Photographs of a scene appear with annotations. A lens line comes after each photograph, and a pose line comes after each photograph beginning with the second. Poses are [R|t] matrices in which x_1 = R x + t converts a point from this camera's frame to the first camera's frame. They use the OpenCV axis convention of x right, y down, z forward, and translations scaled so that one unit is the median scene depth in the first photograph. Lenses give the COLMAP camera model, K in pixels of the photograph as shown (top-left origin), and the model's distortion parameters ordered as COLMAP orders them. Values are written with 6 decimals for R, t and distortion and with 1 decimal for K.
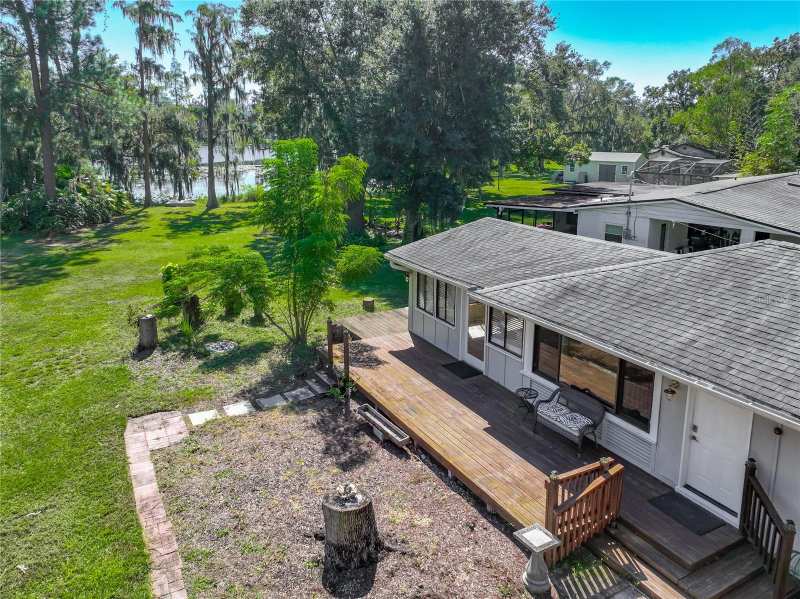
lens RADIAL K [[655.2, 0, 400.9], [0, 655.2, 266.1], [0, 0, 1]] dist [0.005938, 0.009597]
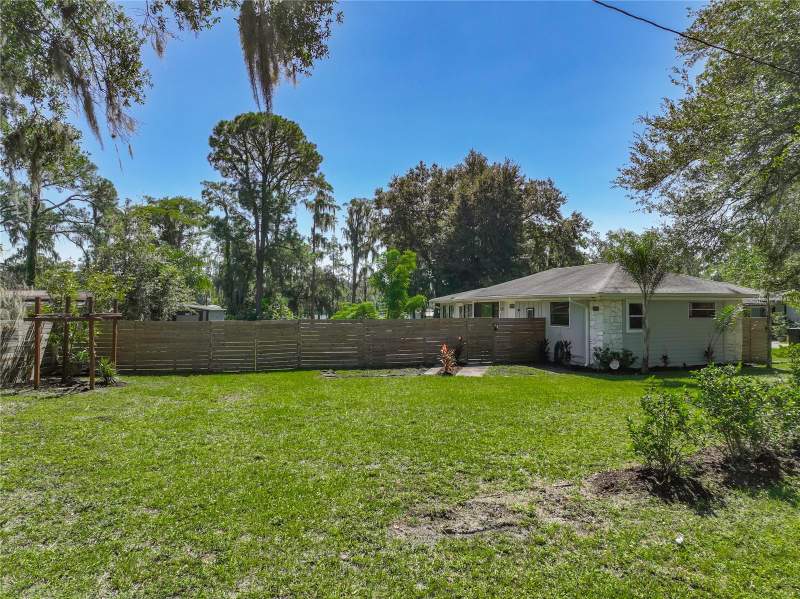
lens RADIAL K [[551.4, 0, 399.8], [0, 551.4, 298.1], [0, 0, 1]] dist [0.005390, 0.000758]
pose [[0.980569, -0.006672, -0.196063, 0.064002], [-0.032369, 0.980220, -0.195246, 0.087531], [0.193487, 0.197799, 0.960957, -0.201570]]
